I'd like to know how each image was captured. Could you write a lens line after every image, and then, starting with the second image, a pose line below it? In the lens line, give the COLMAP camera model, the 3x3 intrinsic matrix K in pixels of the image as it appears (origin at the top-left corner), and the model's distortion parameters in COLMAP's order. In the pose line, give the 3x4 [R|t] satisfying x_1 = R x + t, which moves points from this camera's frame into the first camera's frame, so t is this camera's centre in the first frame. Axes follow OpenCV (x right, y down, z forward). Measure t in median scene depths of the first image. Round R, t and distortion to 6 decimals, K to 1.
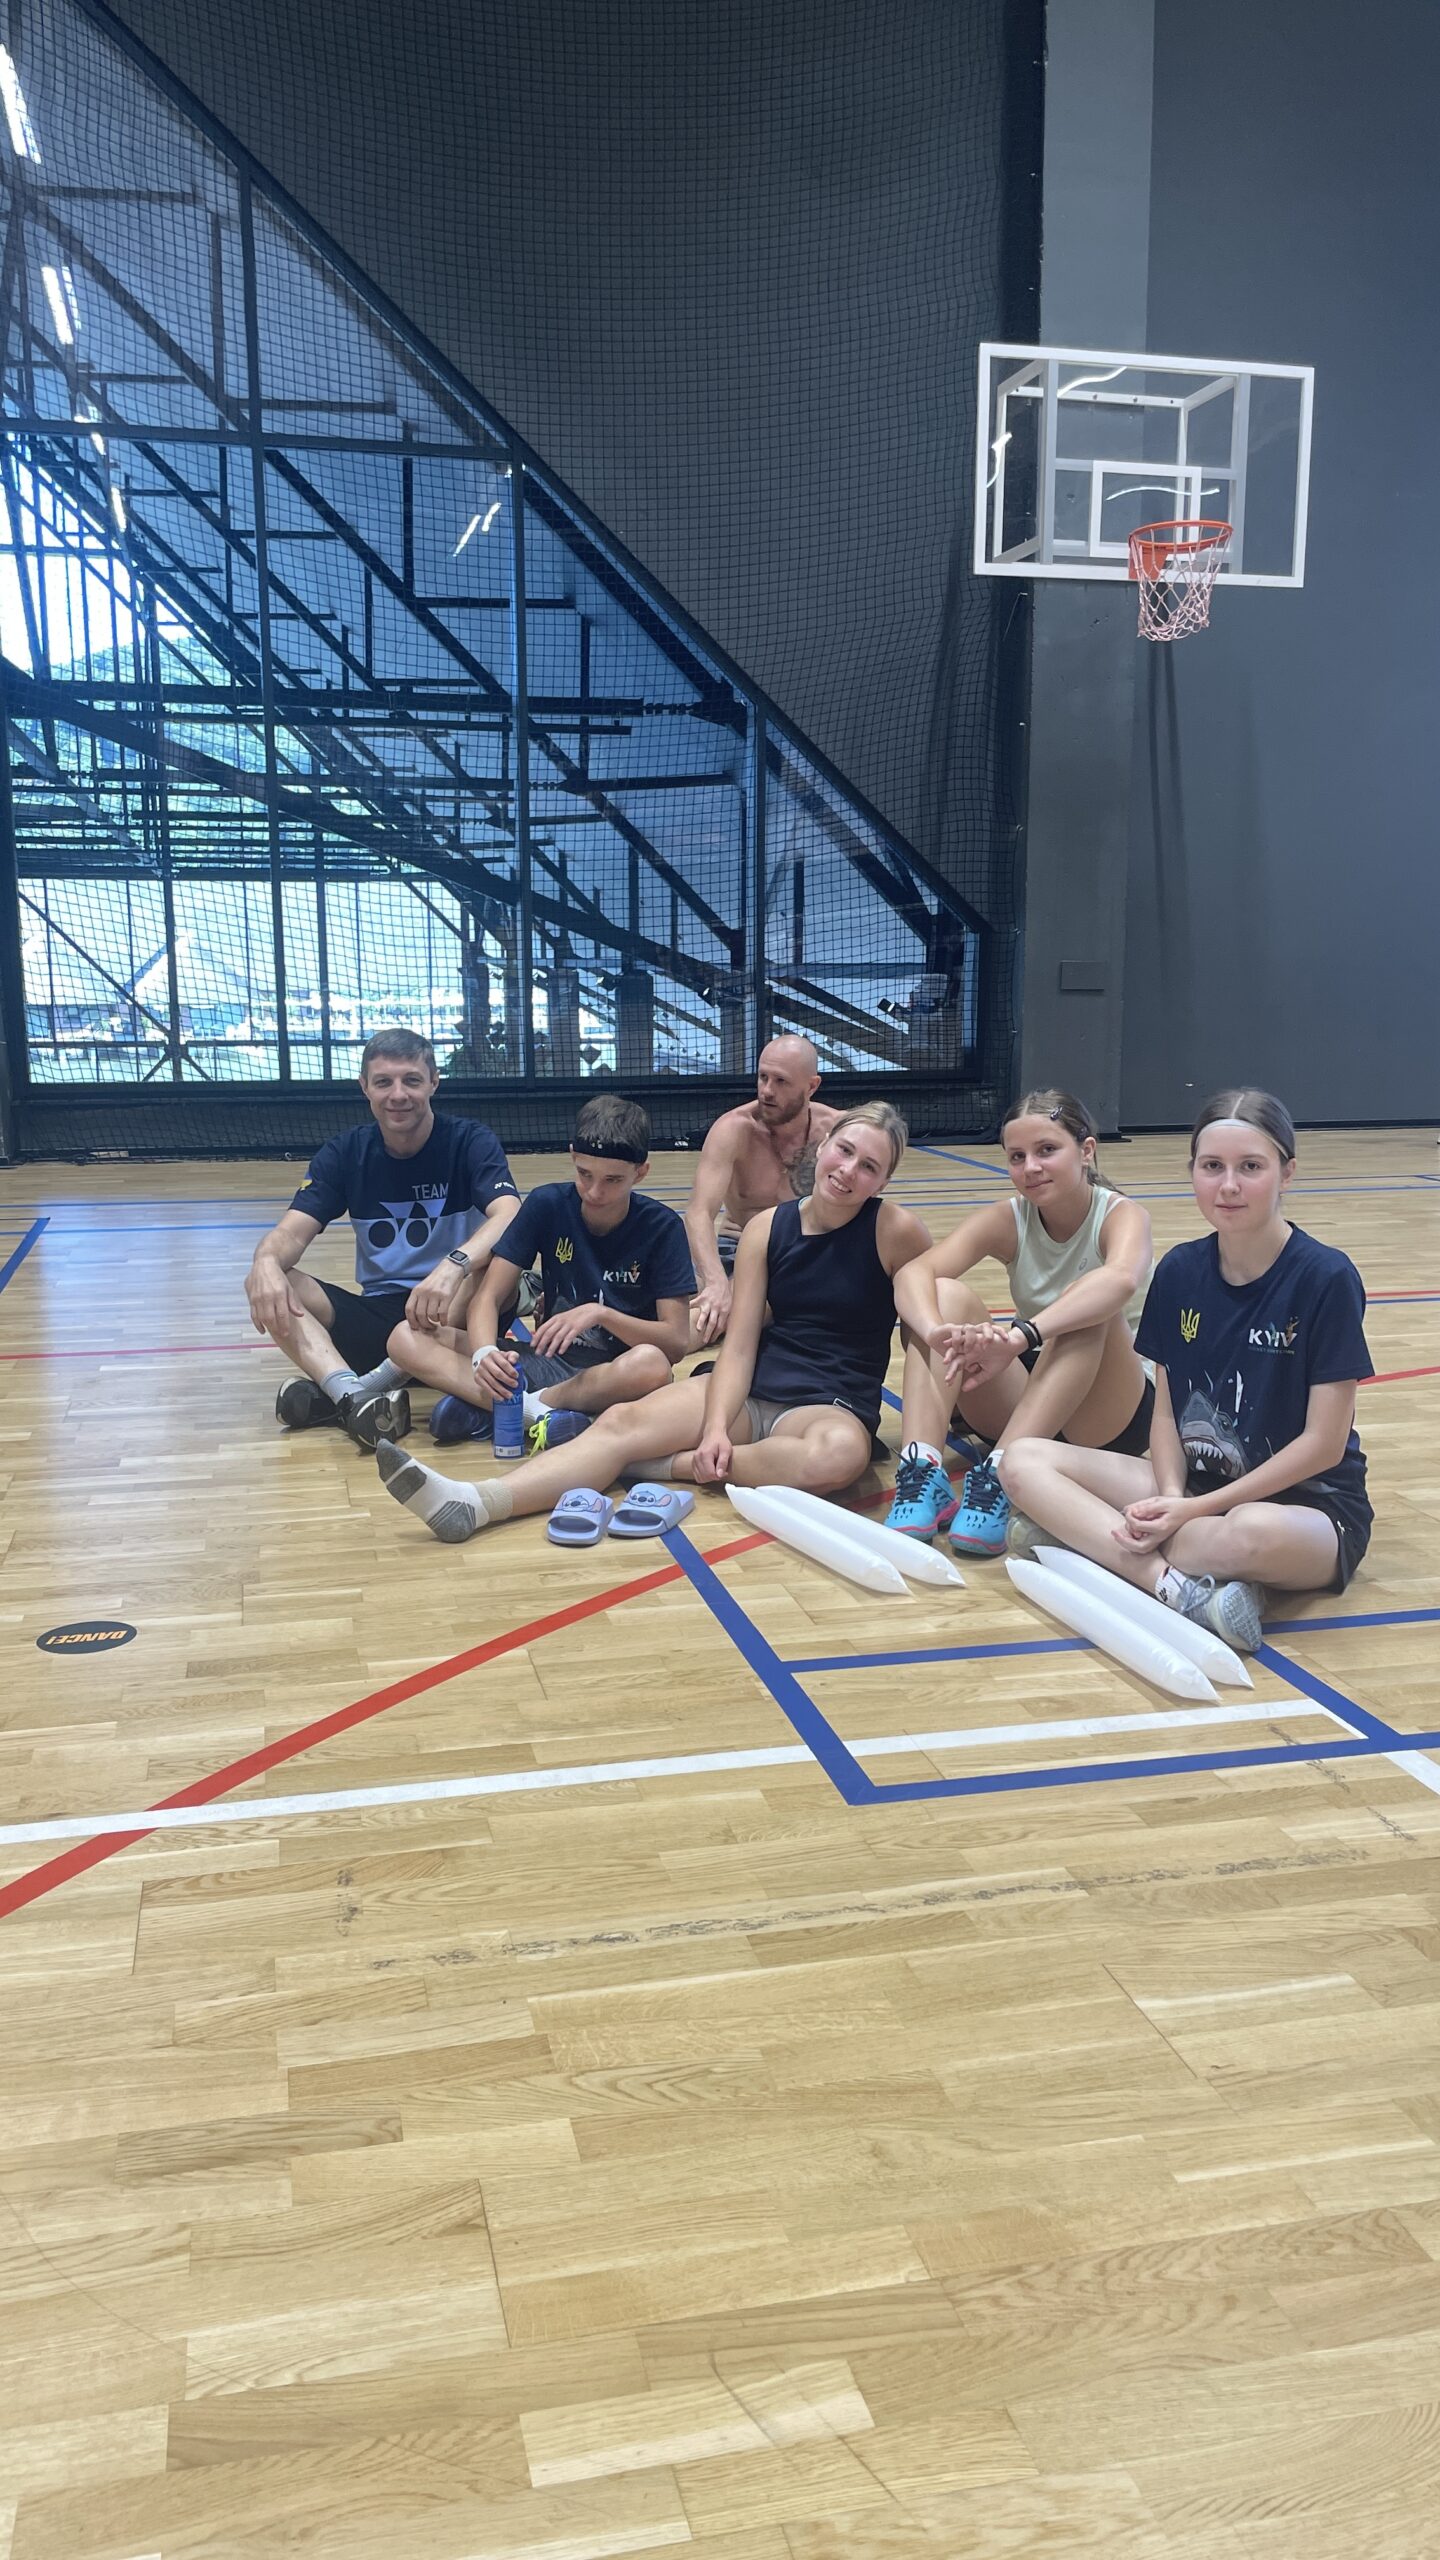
lens RADIAL K [[1946.4, 0, 712.2], [0, 1946.4, 1285.0], [0, 0, 1]] dist [0.076369, -0.107191]
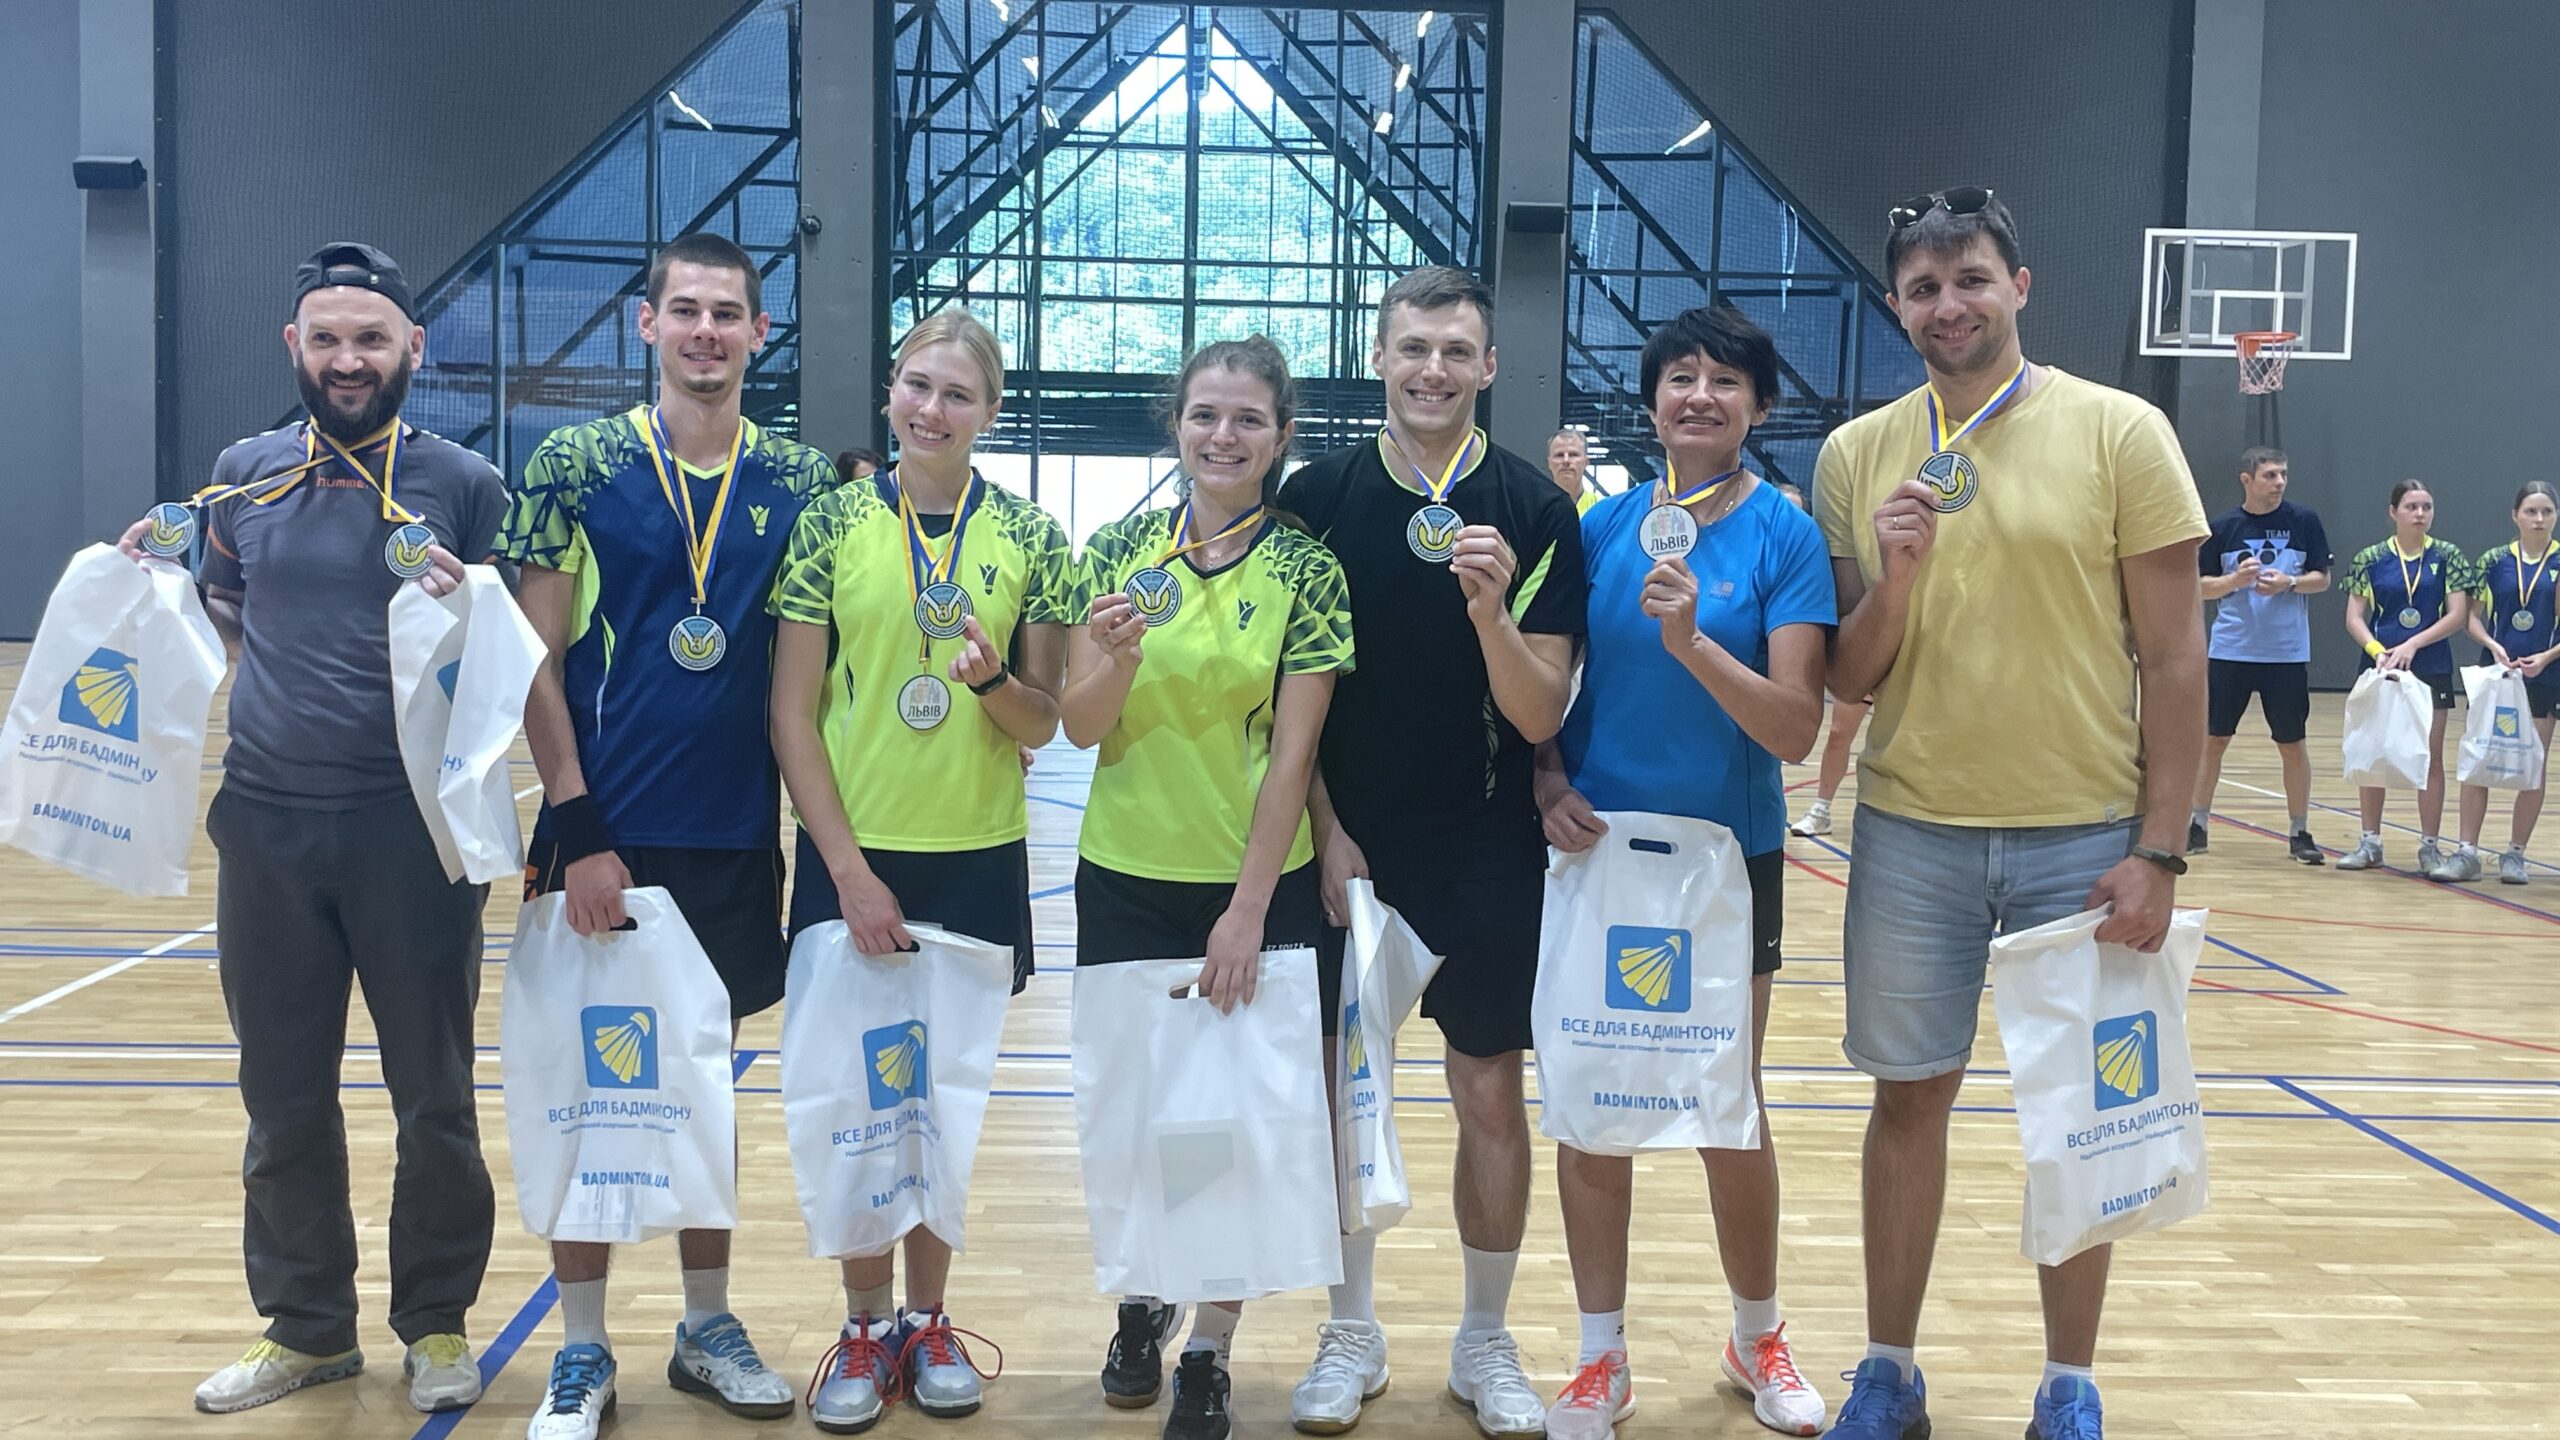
lens RADIAL K [[2704.4, 0, 1266.8], [0, 2704.4, 727.3], [0, 0, 1]] dist [0.045778, 0.000000]
pose [[0.980870, 0.037013, -0.191113, -0.144316], [-0.057257, 0.993185, -0.101515, 0.238836], [0.186053, 0.110515, 0.976305, -1.385307]]
